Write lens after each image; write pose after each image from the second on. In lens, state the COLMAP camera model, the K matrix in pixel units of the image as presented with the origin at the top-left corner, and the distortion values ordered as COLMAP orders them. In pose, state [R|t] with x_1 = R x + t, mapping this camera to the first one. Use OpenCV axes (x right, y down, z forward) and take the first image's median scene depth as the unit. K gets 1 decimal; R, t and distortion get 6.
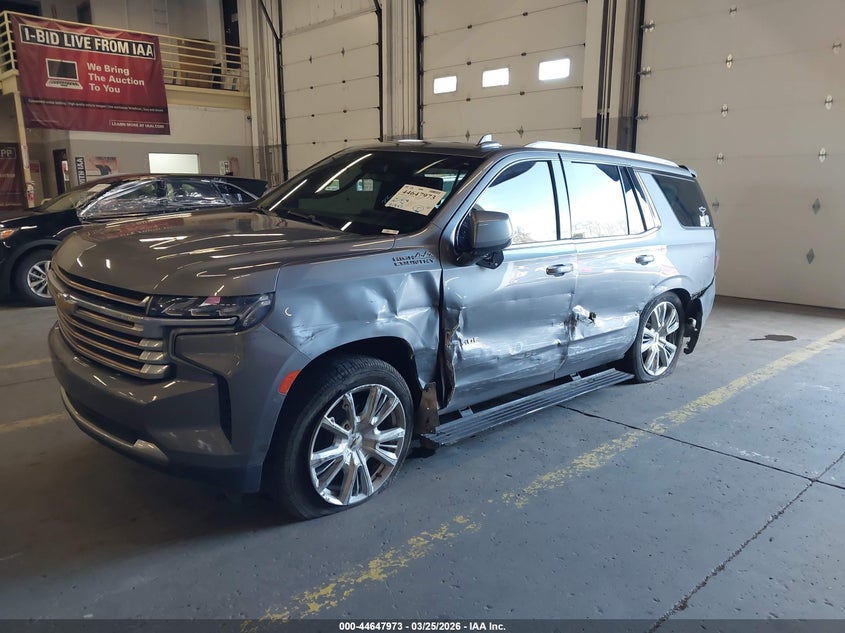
lens RADIAL K [[649.6, 0, 419.4], [0, 649.6, 319.1], [0, 0, 1]] dist [0.001488, -0.001863]
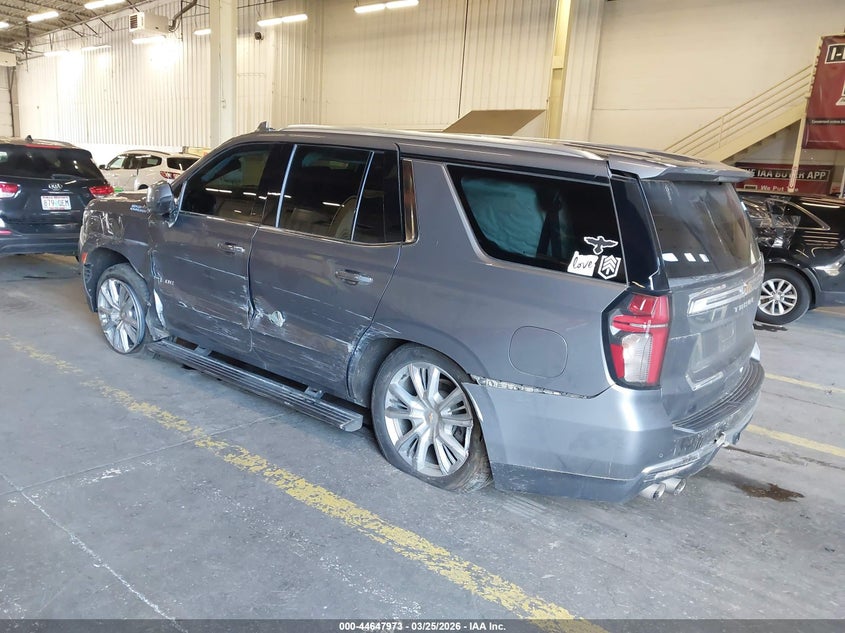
lens RADIAL K [[649.6, 0, 419.4], [0, 649.6, 319.1], [0, 0, 1]] dist [0.001488, -0.001863]
pose [[0.135816, 0.213506, -0.967455, 1.143626], [-0.259858, 0.949992, 0.173172, -0.205300], [0.956048, 0.227881, 0.184506, 1.002372]]
